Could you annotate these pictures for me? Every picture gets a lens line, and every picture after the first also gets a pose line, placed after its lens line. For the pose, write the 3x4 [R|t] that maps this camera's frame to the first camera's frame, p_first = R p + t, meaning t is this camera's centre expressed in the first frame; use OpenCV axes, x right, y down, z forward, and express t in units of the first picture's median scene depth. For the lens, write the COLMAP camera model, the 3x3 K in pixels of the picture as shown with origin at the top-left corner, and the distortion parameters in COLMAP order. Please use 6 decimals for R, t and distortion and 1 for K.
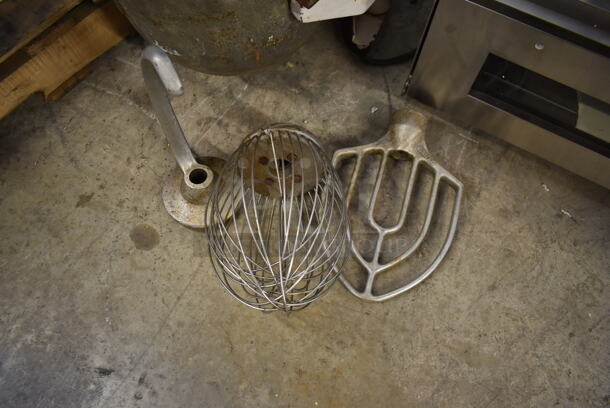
lens RADIAL K [[467.0, 0, 307.0], [0, 467.0, 204.7], [0, 0, 1]] dist [-0.022080, 0.013081]
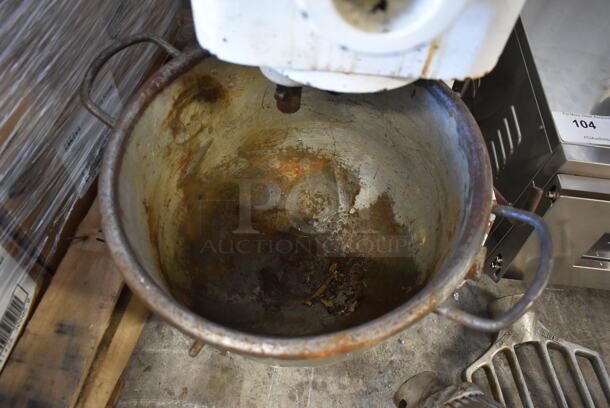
lens RADIAL K [[467.0, 0, 308.2], [0, 467.0, 204.4], [0, 0, 1]] dist [-0.022080, 0.013081]
pose [[0.905891, -0.324367, 0.272301, -0.356111], [0.359300, 0.928998, -0.088690, -0.452720], [-0.224199, 0.178181, 0.958116, 0.181766]]
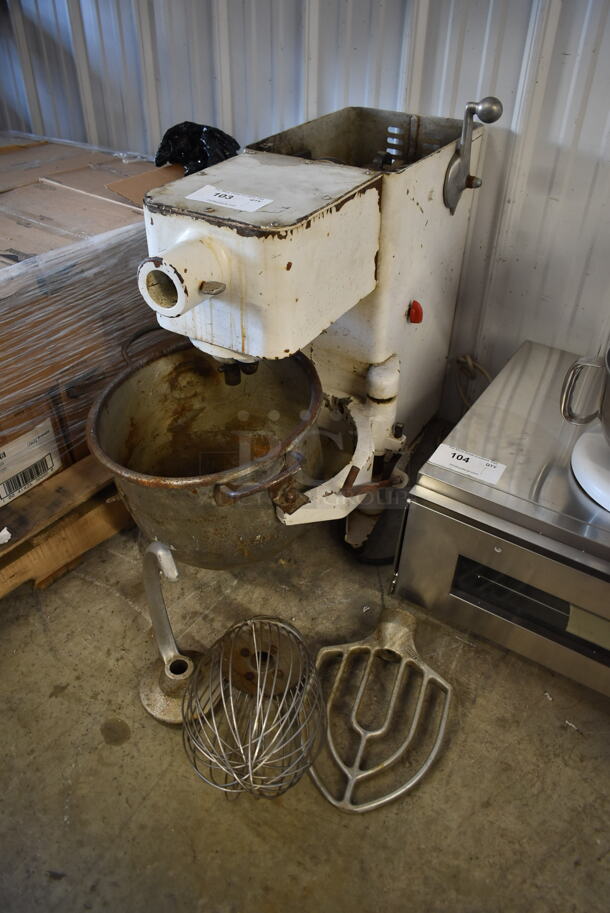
lens RADIAL K [[698.9, 0, 302.6], [0, 698.9, 454.4], [0, 0, 1]] dist [-0.022080, 0.013081]
pose [[0.998469, 0.017336, -0.052527, 0.096720], [-0.038406, 0.900677, -0.432789, 0.157263], [0.039807, 0.434144, 0.899964, -0.503852]]
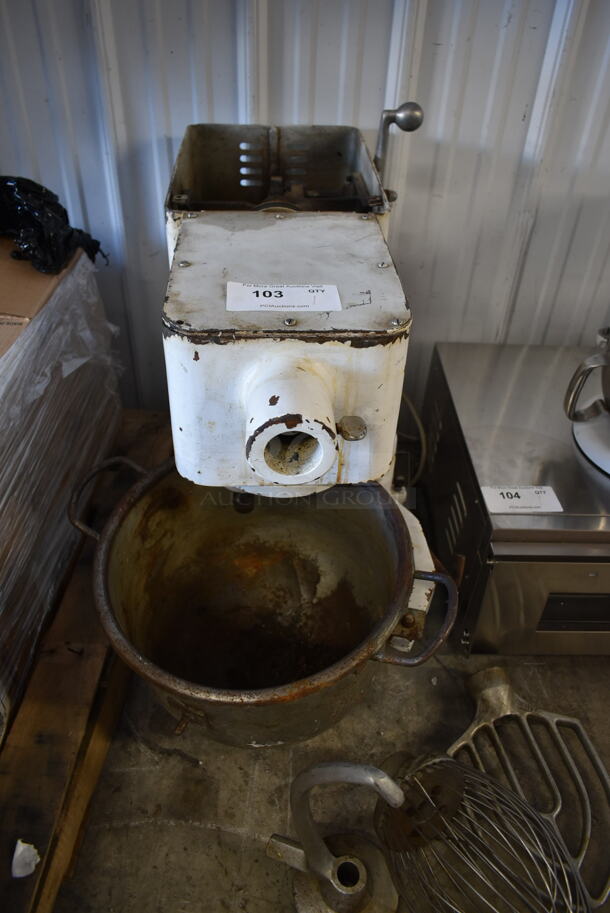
lens RADIAL K [[698.9, 0, 304.9], [0, 698.9, 453.6], [0, 0, 1]] dist [-0.022080, 0.013081]
pose [[0.856566, -0.327703, 0.398630, -0.509837], [0.456329, 0.841709, -0.288601, -0.340062], [-0.240955, 0.429112, 0.870519, -0.296858]]
